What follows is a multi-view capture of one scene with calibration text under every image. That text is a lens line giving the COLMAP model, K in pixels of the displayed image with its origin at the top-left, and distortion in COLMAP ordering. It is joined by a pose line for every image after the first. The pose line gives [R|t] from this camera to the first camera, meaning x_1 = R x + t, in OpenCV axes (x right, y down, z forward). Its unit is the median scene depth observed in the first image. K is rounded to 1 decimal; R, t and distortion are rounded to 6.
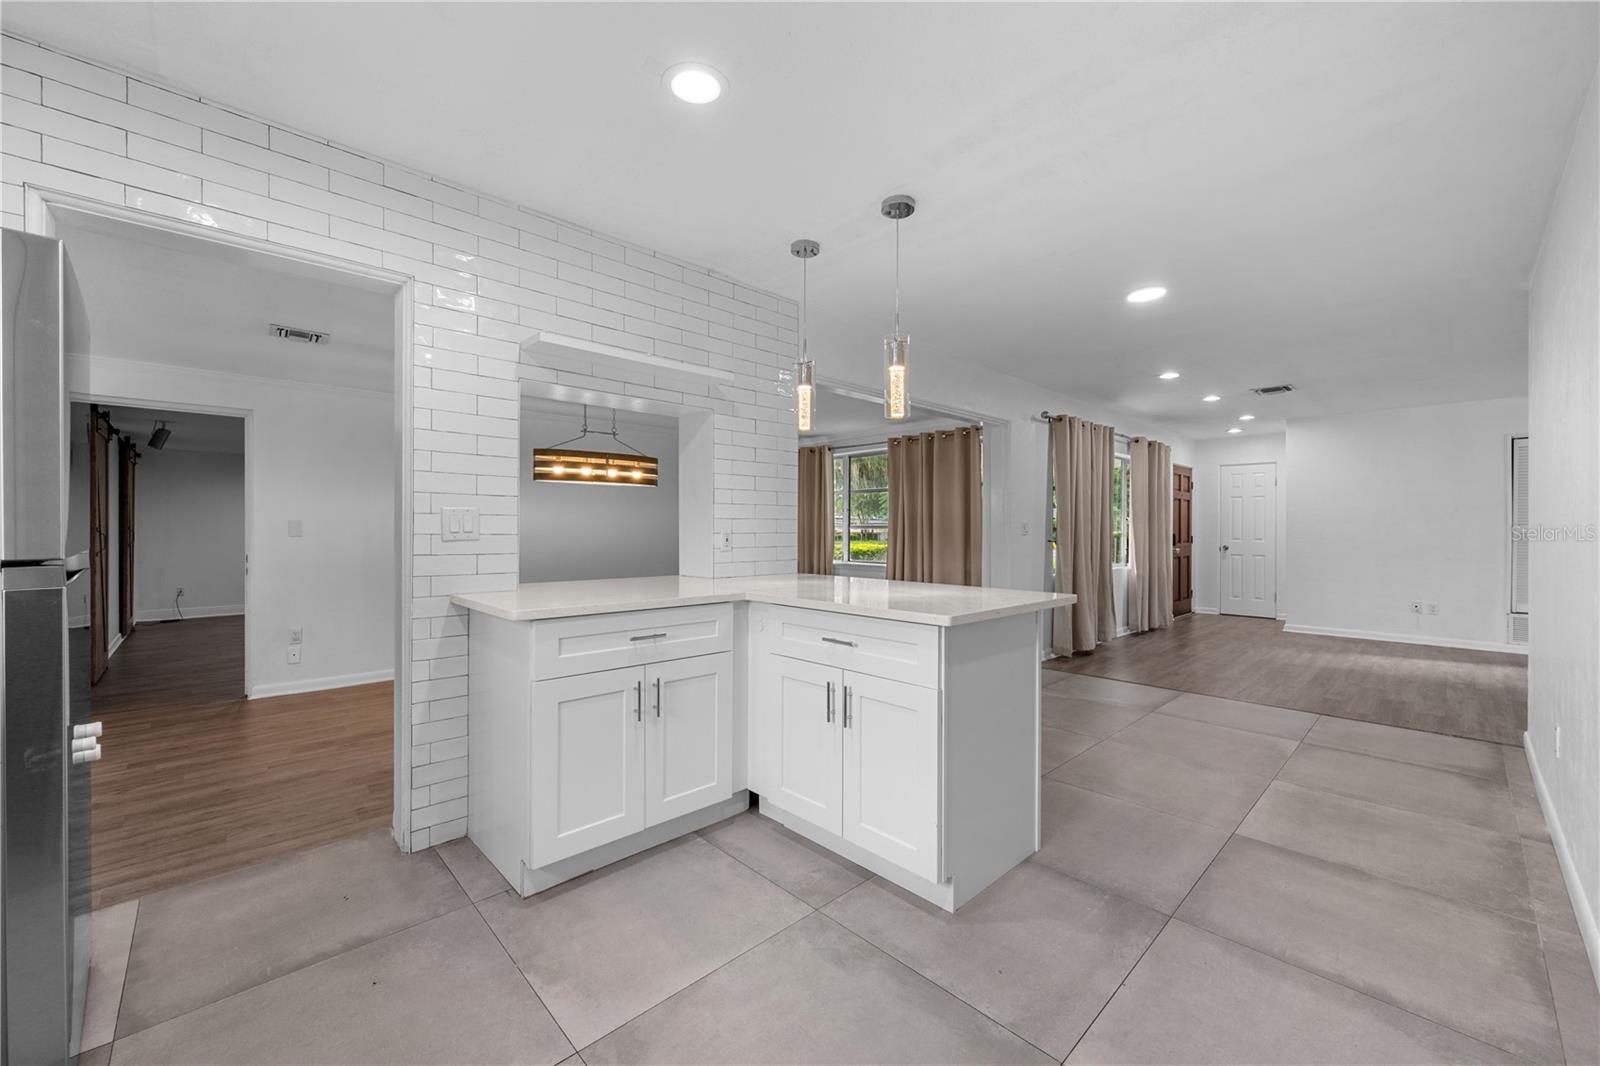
lens RADIAL K [[623.1, 0, 788.7], [0, 623.1, 526.3], [0, 0, 1]] dist [-0.000125, 0.000128]
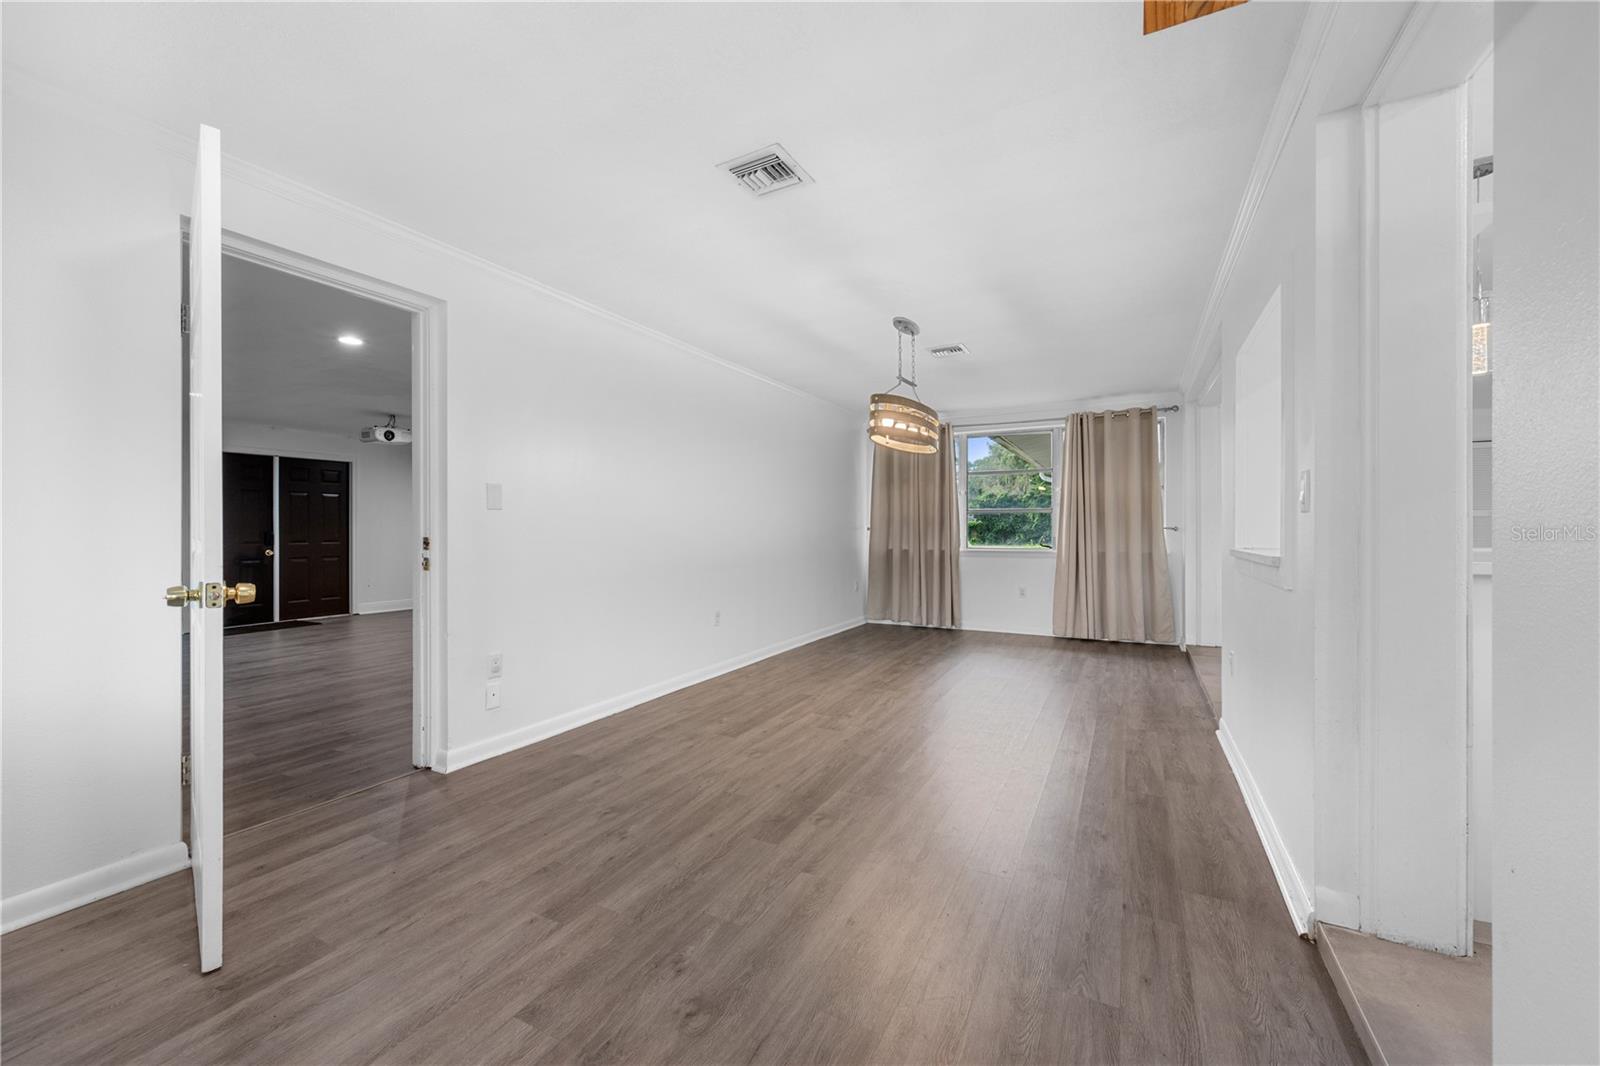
lens RADIAL K [[632.8, 0, 798.6], [0, 632.8, 527.4], [0, 0, 1]] dist [-0.001940, 0.000364]
pose [[0.944467, -0.002712, 0.328595, -0.741380], [0.001117, 0.999987, 0.005042, 0.033665], [-0.328604, -0.004395, 0.944457, 0.299033]]
